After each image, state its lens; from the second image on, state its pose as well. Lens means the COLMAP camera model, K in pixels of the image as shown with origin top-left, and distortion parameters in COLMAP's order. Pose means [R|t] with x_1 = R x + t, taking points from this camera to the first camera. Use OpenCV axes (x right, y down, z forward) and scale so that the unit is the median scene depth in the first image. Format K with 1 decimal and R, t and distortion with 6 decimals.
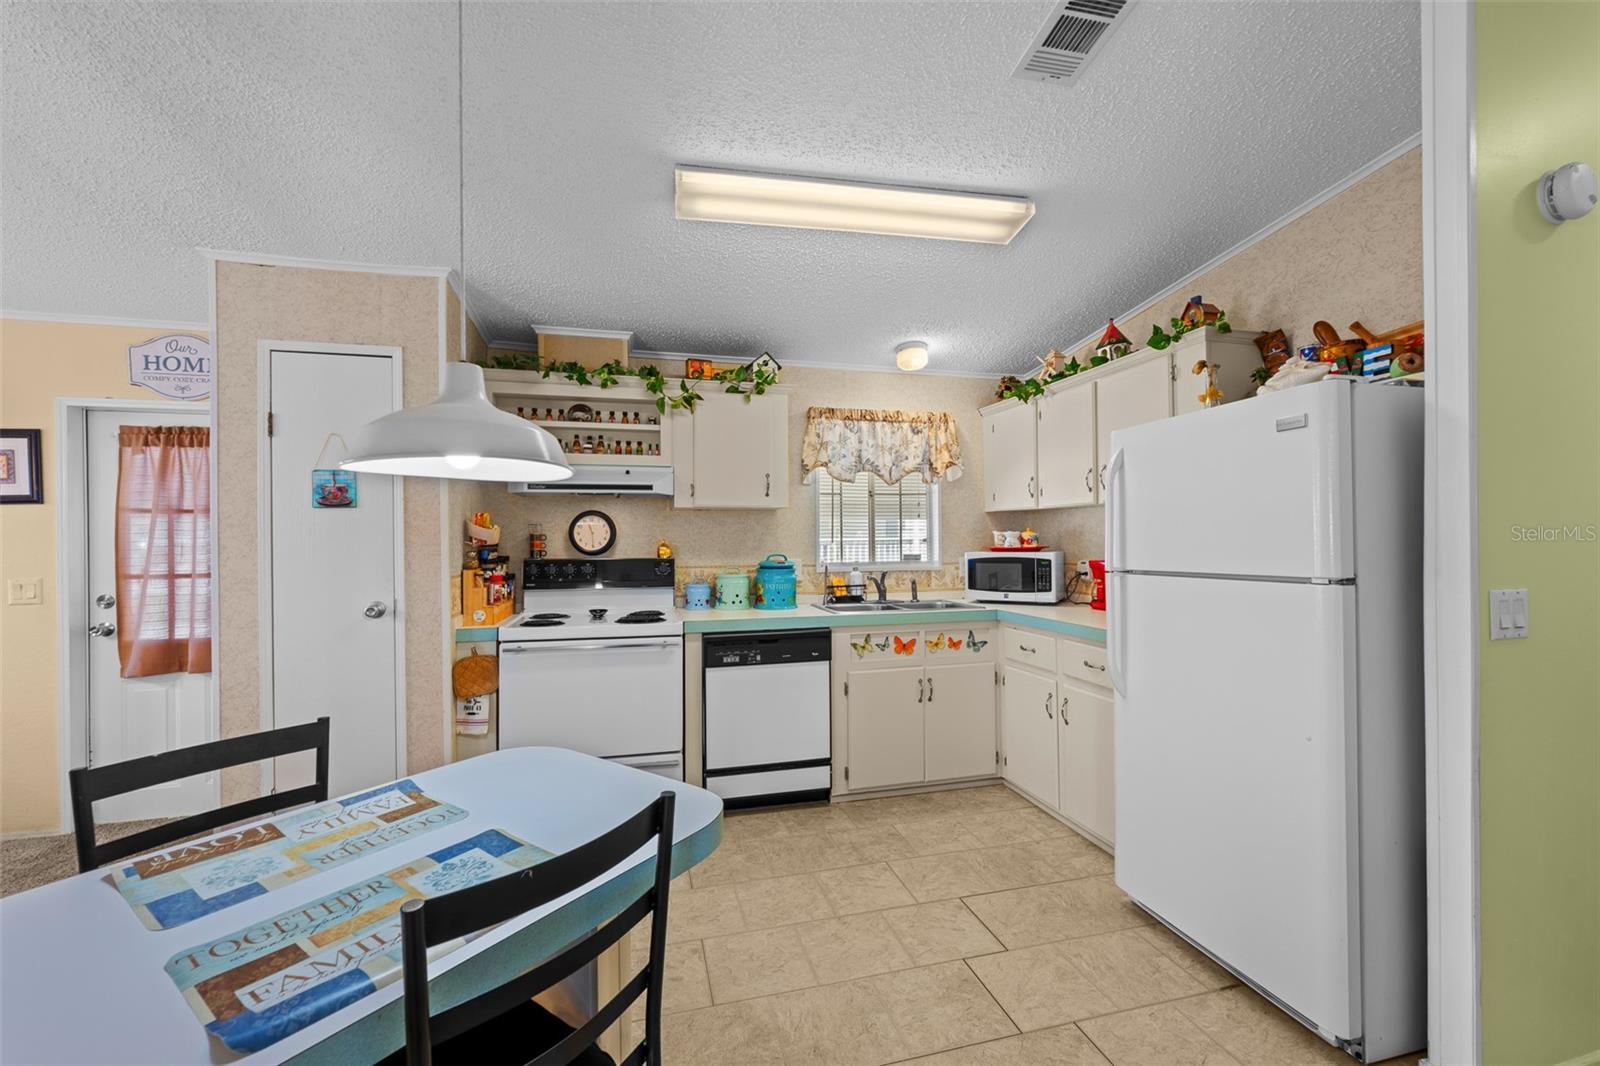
lens RADIAL K [[640.8, 0, 798.3], [0, 640.8, 538.9], [0, 0, 1]] dist [-0.002362, 0.001014]
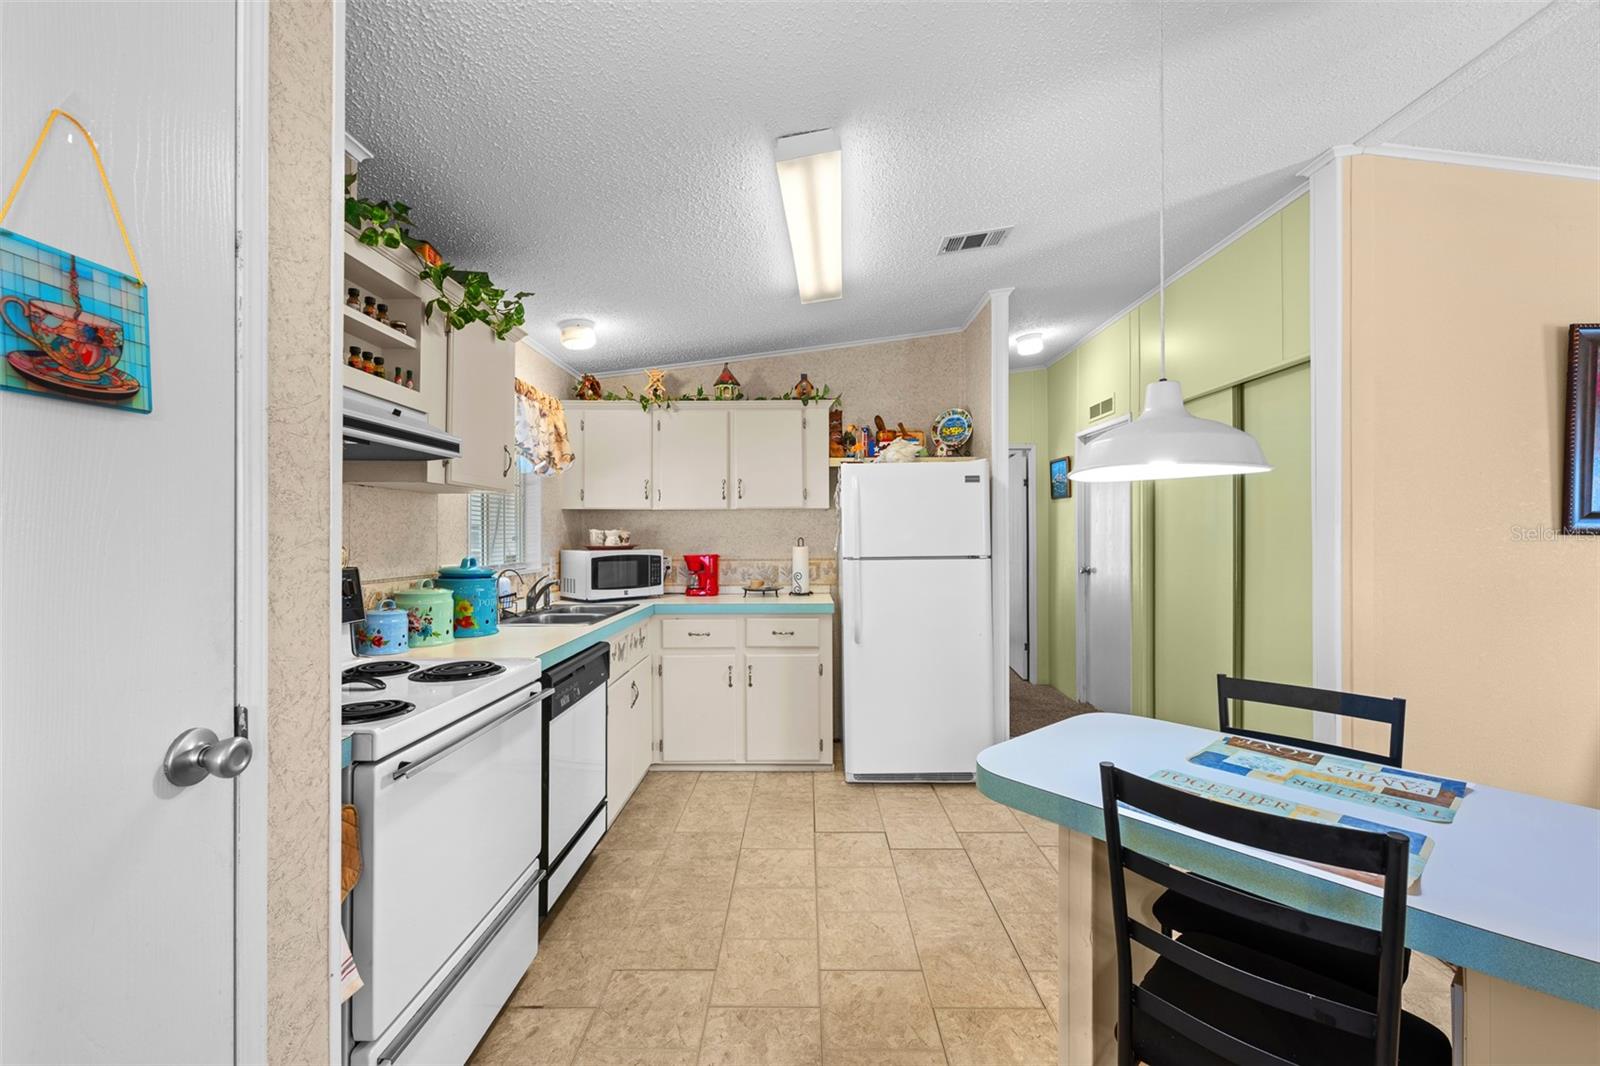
lens RADIAL K [[662.5, 0, 801.6], [0, 662.5, 530.2], [0, 0, 1]] dist [0.003812, -0.000665]
pose [[0.259587, 0.014564, 0.965610, -0.750700], [-0.000011, 0.999886, -0.015078, 0.005805], [-0.965720, 0.003904, 0.259557, 0.535629]]
